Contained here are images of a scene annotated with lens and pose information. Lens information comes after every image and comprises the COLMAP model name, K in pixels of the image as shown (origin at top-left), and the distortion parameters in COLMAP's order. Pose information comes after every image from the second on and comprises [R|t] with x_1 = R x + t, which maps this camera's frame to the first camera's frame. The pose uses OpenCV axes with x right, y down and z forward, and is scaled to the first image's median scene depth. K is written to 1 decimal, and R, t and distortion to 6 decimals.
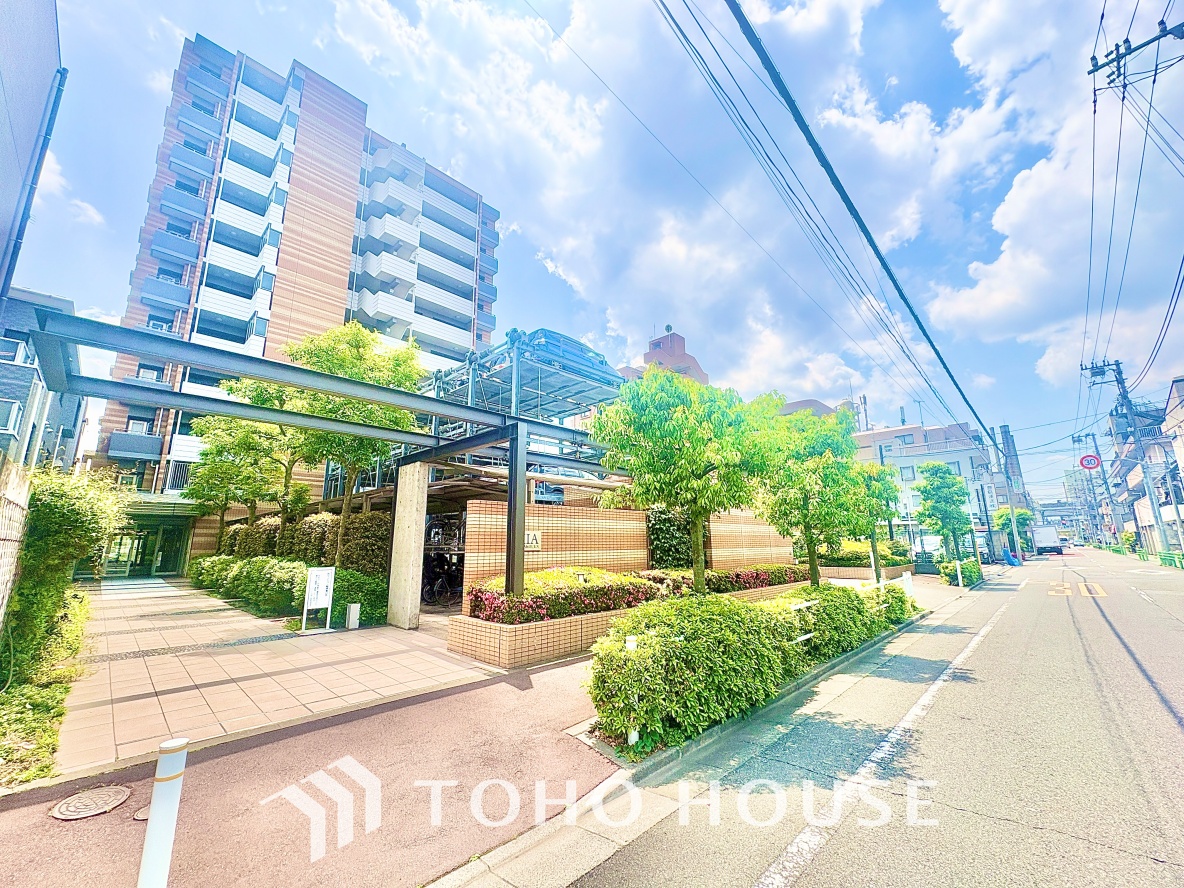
lens RADIAL K [[471.1, 0, 593.8], [0, 471.1, 444.4], [0, 0, 1]] dist [0.000311, -0.000080]
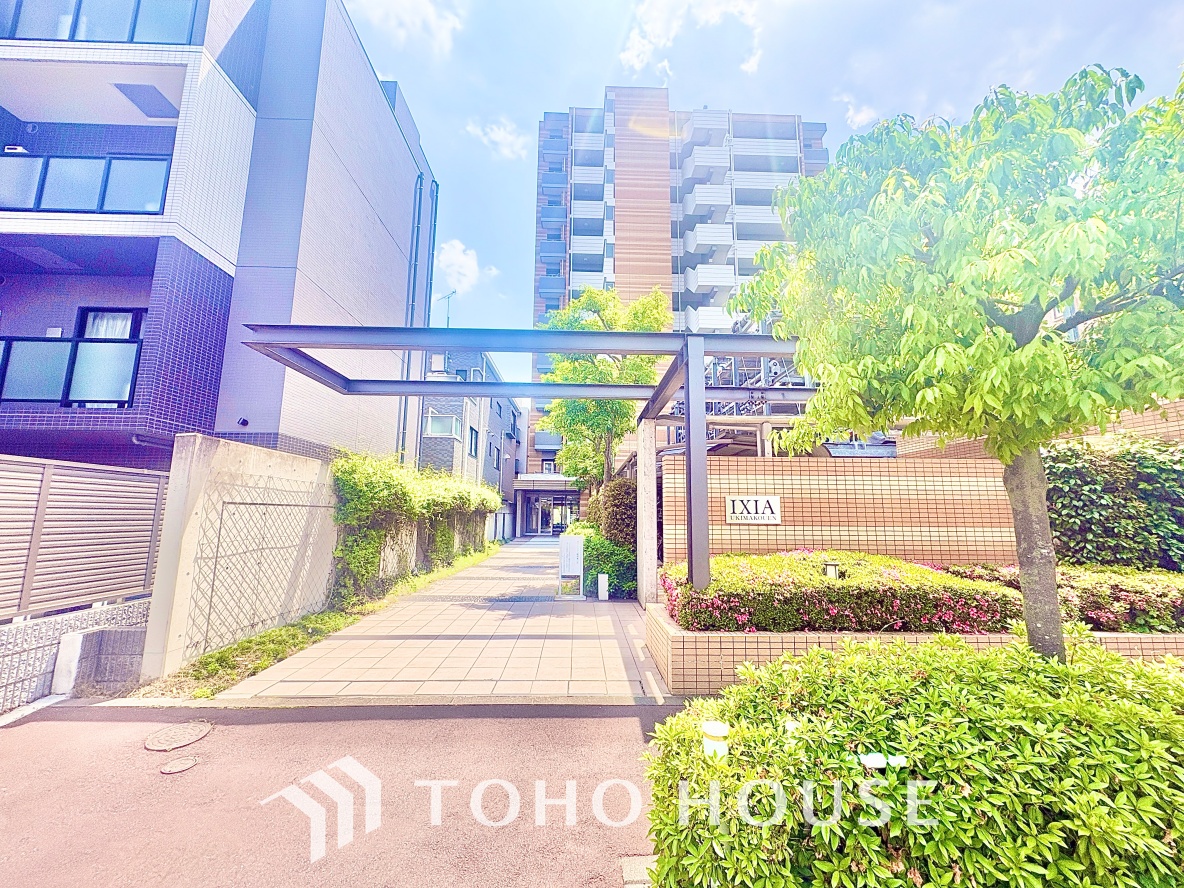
lens RADIAL K [[471.1, 0, 594.6], [0, 471.1, 445.5], [0, 0, 1]] dist [0.000311, -0.000080]
pose [[0.720207, -0.088806, -0.688052, 0.053786], [0.130960, 0.991346, 0.009128, 0.022881], [0.681286, -0.096682, 0.725604, 0.106965]]
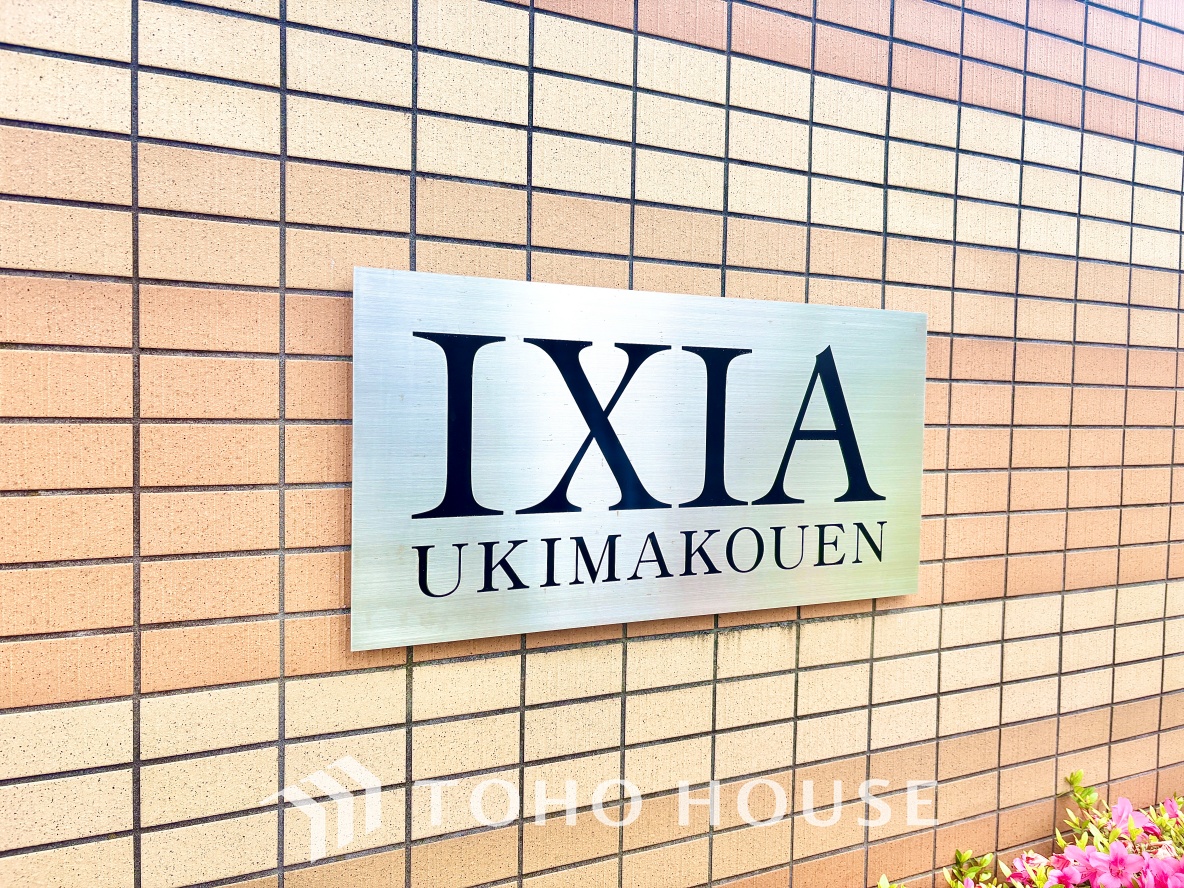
lens RADIAL K [[888.1, 0, 591.5], [0, 888.1, 444.5], [0, 0, 1]] dist [0.031232, -0.021461]
pose [[0.939144, 0.034952, -0.341741, -0.025470], [0.049772, 0.970469, 0.236036, 0.050769], [0.339899, -0.238681, 0.909670, 0.256817]]
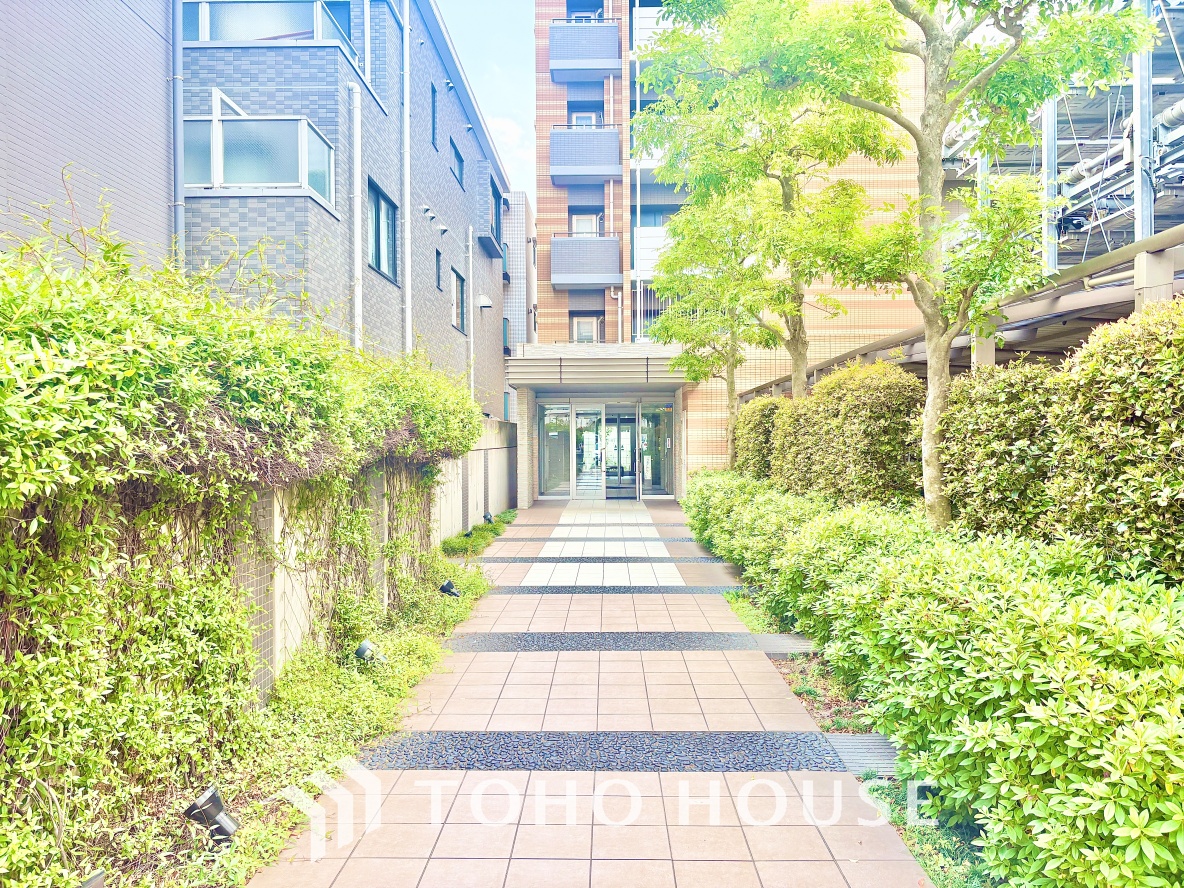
lens RADIAL K [[888.1, 0, 598.9], [0, 888.1, 447.2], [0, 0, 1]] dist [0.031232, -0.021461]
pose [[0.686918, 0.008186, -0.726689, -0.231195], [0.151716, 0.976289, 0.154411, 0.056117], [0.710722, -0.216318, 0.669388, 0.294646]]
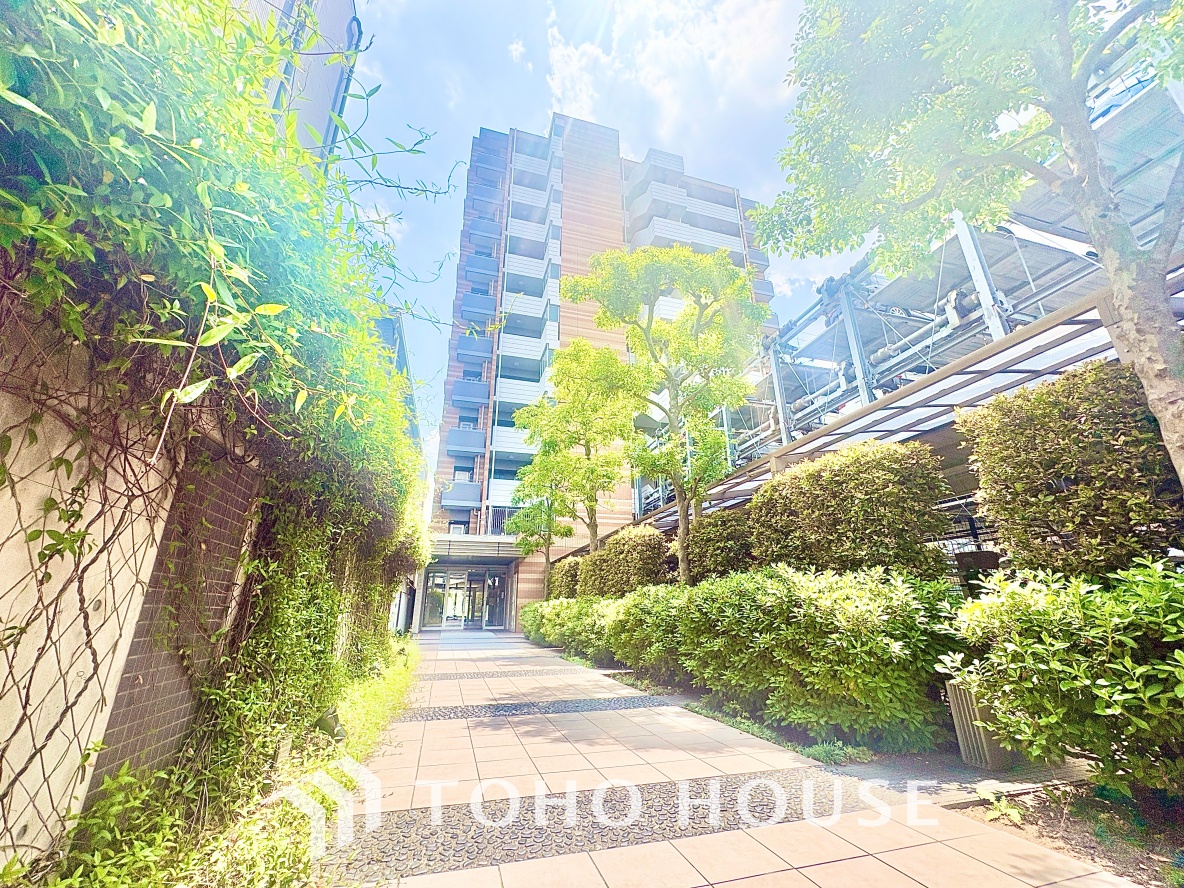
lens RADIAL K [[471.1, 0, 591.1], [0, 471.1, 446.4], [0, 0, 1]] dist [0.000311, -0.000080]
pose [[0.869304, -0.160681, -0.467431, -0.254884], [0.100484, 0.983388, -0.151167, 0.081560], [0.483956, 0.084440, 0.871009, 0.259578]]
